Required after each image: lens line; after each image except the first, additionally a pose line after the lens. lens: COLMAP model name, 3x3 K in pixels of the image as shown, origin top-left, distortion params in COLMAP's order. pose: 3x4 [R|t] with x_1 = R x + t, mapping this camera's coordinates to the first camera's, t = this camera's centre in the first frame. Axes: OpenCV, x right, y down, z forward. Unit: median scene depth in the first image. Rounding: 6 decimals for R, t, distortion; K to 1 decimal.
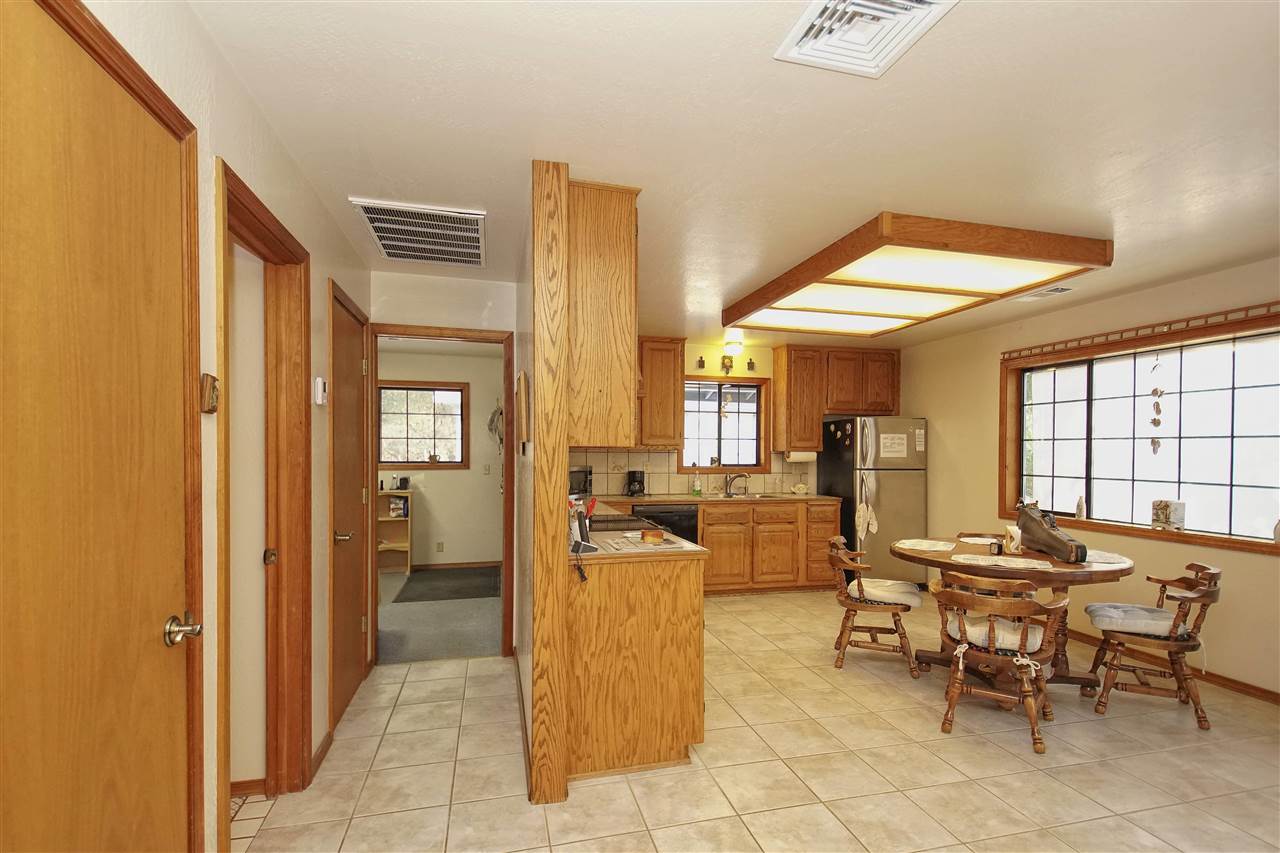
lens RADIAL K [[605.9, 0, 646.3], [0, 605.9, 451.4], [0, 0, 1]] dist [0.006258, -0.003953]
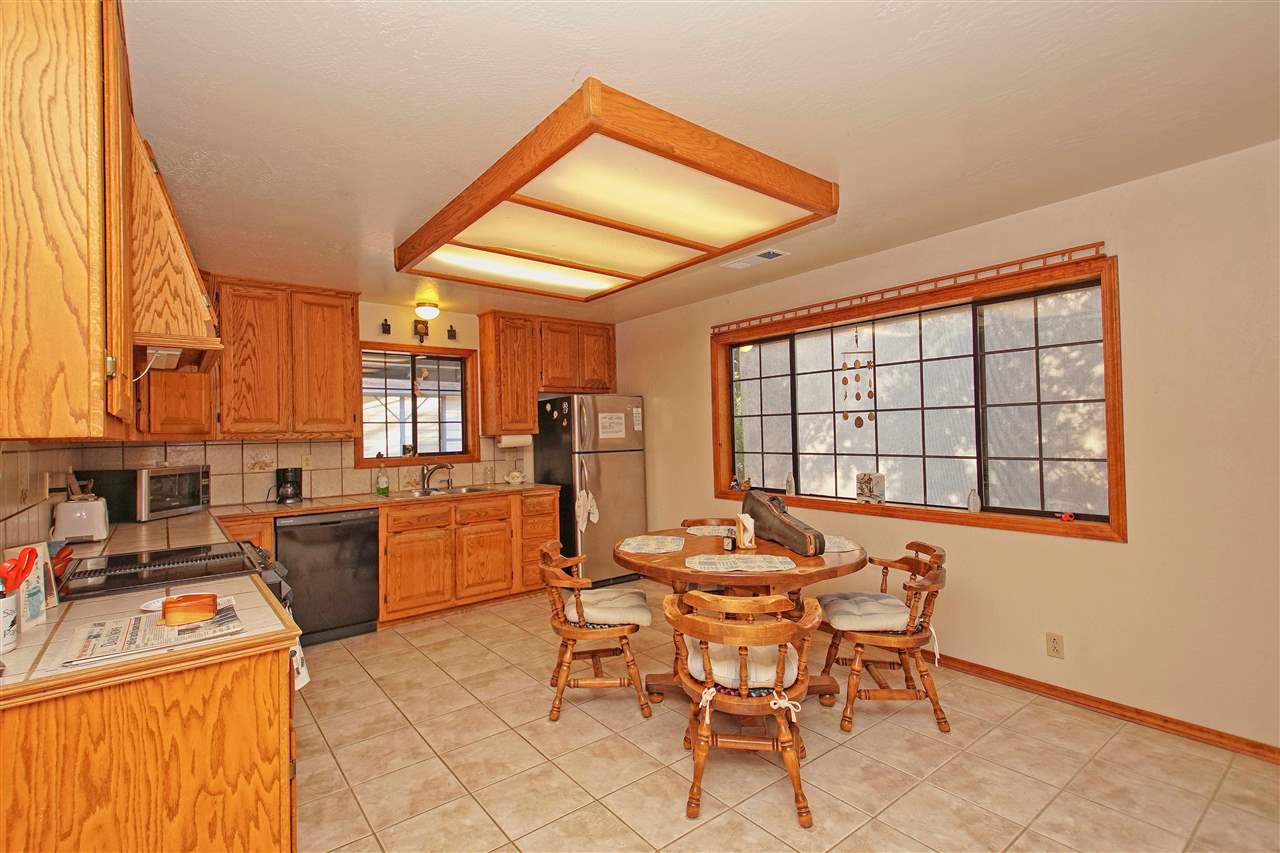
lens RADIAL K [[605.9, 0, 635.7], [0, 605.9, 425.2], [0, 0, 1]] dist [0.006258, -0.003953]
pose [[0.909331, -0.023423, 0.415414, 0.100593], [0.030271, 0.999493, -0.009908, 0.000346], [-0.414971, 0.021584, 0.909579, 0.255763]]
